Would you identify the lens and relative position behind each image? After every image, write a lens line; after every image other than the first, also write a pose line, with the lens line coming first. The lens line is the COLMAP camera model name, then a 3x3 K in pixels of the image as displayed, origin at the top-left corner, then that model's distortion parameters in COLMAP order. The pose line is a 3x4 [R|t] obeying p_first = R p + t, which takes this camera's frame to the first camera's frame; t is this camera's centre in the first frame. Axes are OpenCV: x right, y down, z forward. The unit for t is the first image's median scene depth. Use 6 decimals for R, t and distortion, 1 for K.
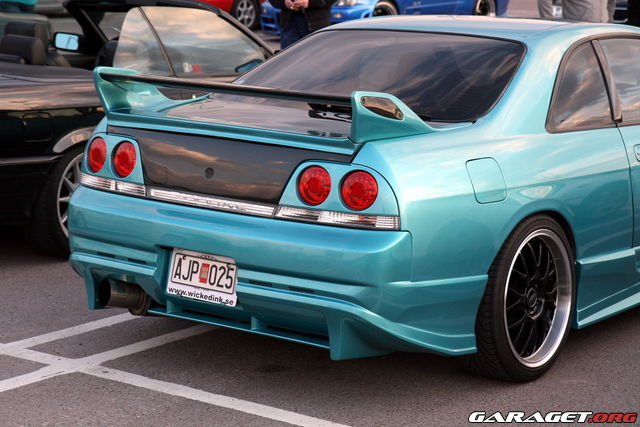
lens RADIAL K [[1622.6, 0, 319.3], [0, 1622.6, 214.6], [0, 0, 1]] dist [0.363152, 0.000000]
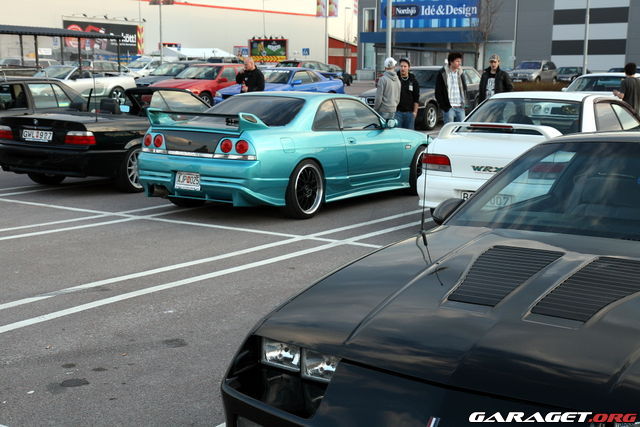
lens RADIAL K [[978.8, 0, 321.6], [0, 978.8, 212.7], [0, 0, 1]] dist [0.156062, 0.000000]
pose [[0.997275, -0.019321, 0.071205, 0.036162], [0.020709, 0.999609, -0.018798, 0.127675], [-0.070814, 0.020222, 0.997285, -0.695839]]
